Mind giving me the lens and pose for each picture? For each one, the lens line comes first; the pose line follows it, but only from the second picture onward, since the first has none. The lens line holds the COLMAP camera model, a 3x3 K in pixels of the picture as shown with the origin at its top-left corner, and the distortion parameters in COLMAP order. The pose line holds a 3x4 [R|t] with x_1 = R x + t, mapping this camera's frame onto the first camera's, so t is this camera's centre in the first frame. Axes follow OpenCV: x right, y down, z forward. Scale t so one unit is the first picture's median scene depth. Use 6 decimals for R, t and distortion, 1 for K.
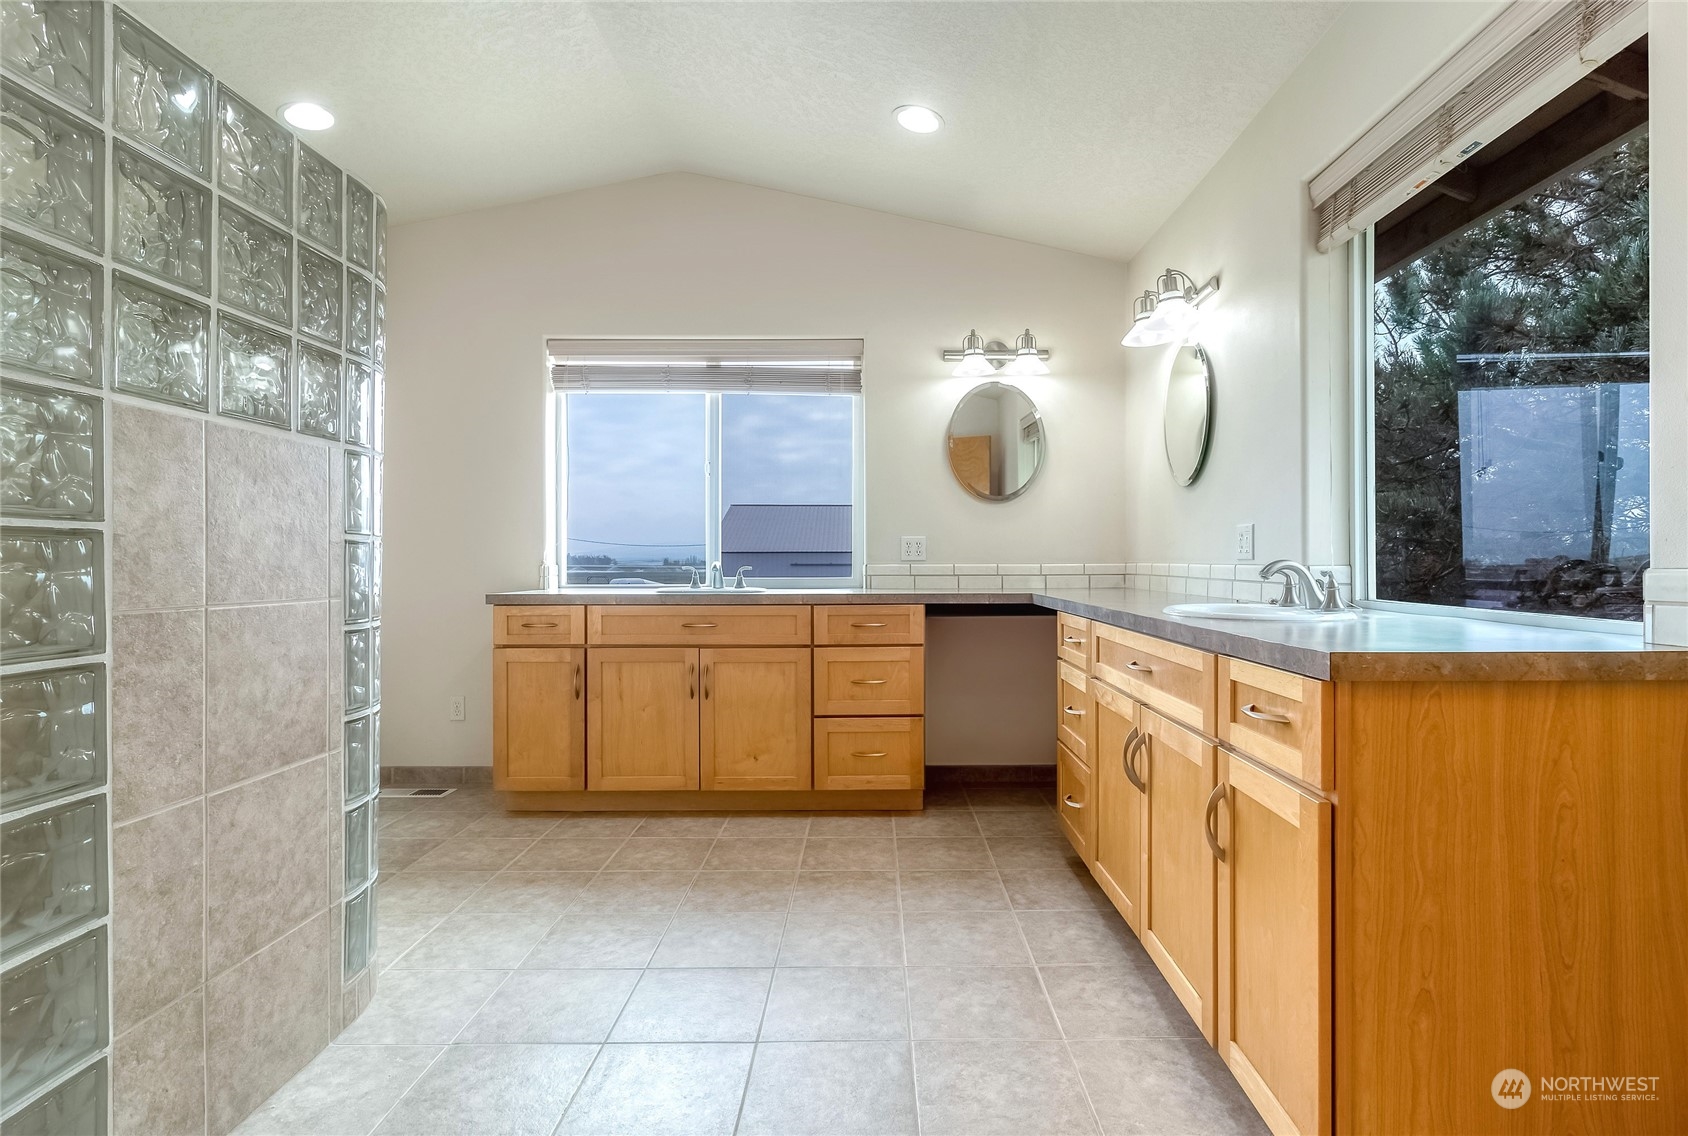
lens RADIAL K [[819.6, 0, 835.9], [0, 819.6, 559.2], [0, 0, 1]] dist [0.001199, -0.007477]
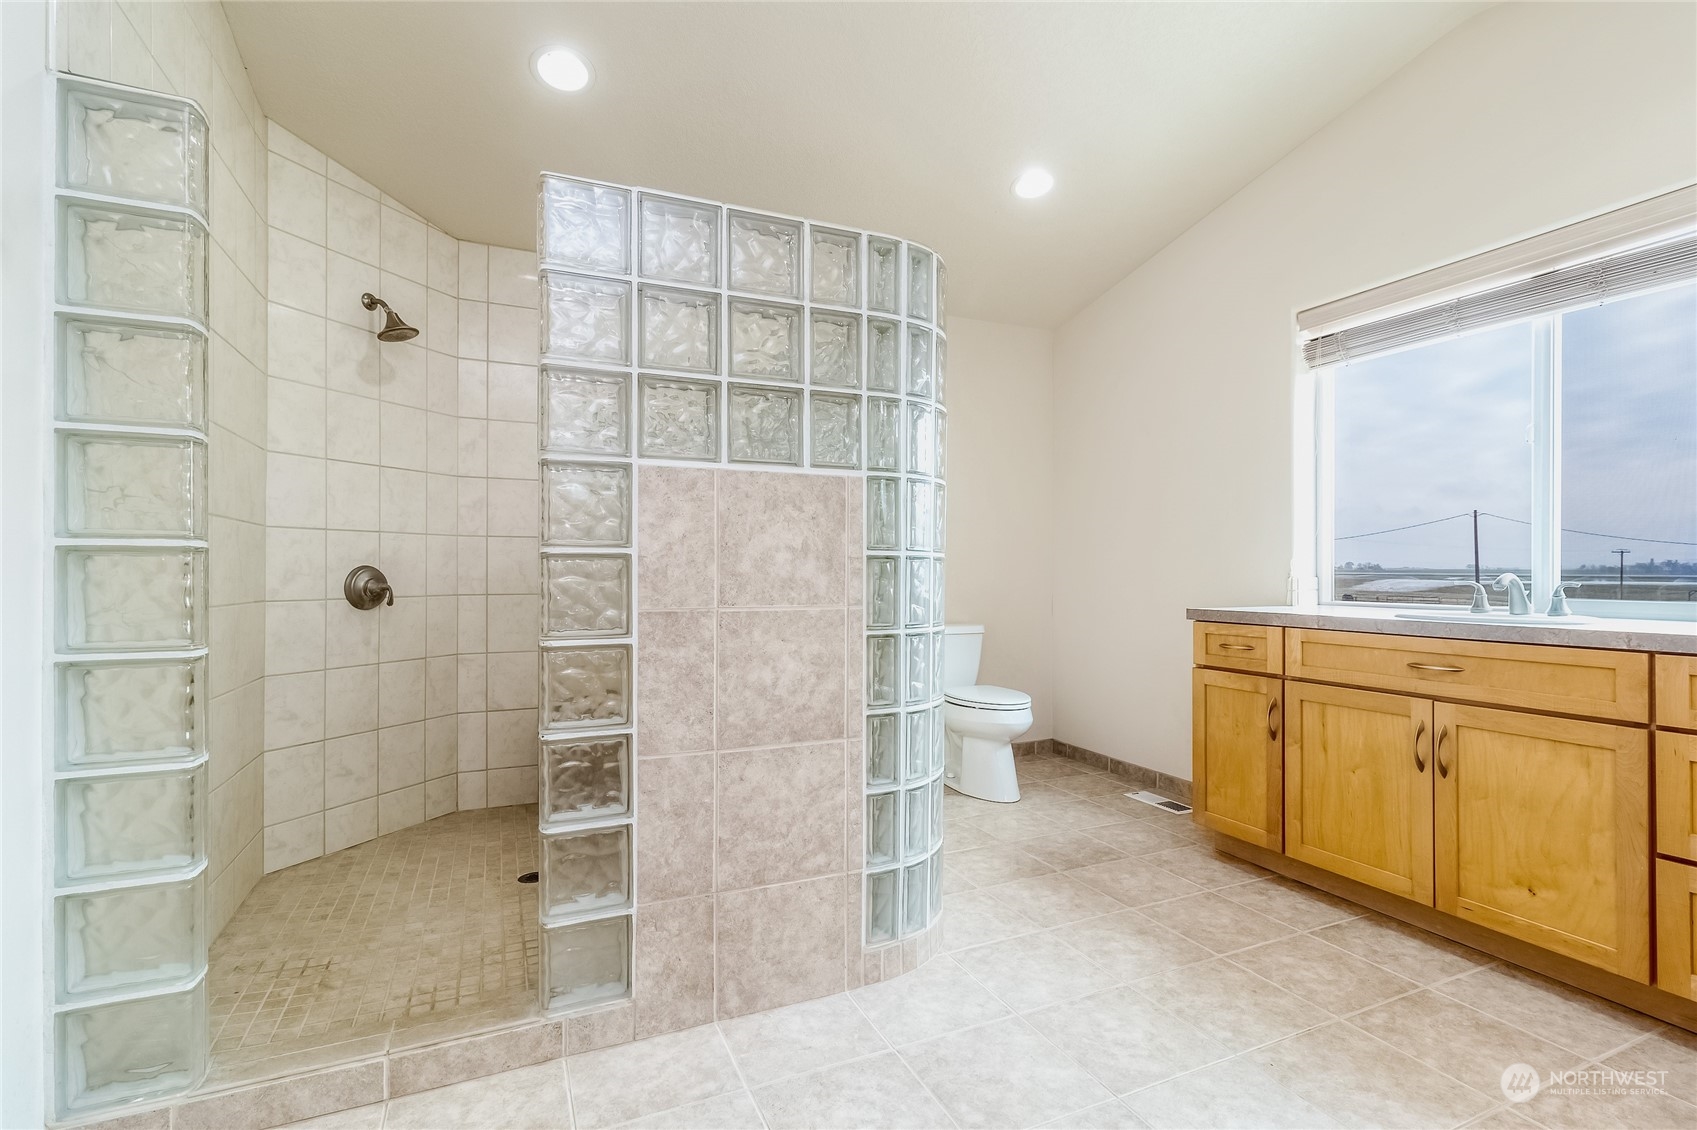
lens RADIAL K [[788.9, 0, 858.9], [0, 788.9, 563.4], [0, 0, 1]] dist [-0.006306, 0.000303]
pose [[0.449926, -0.003919, -0.893057, 0.424014], [0.001073, 0.999992, -0.003848, -0.009443], [0.893065, 0.000773, 0.449927, 0.562899]]
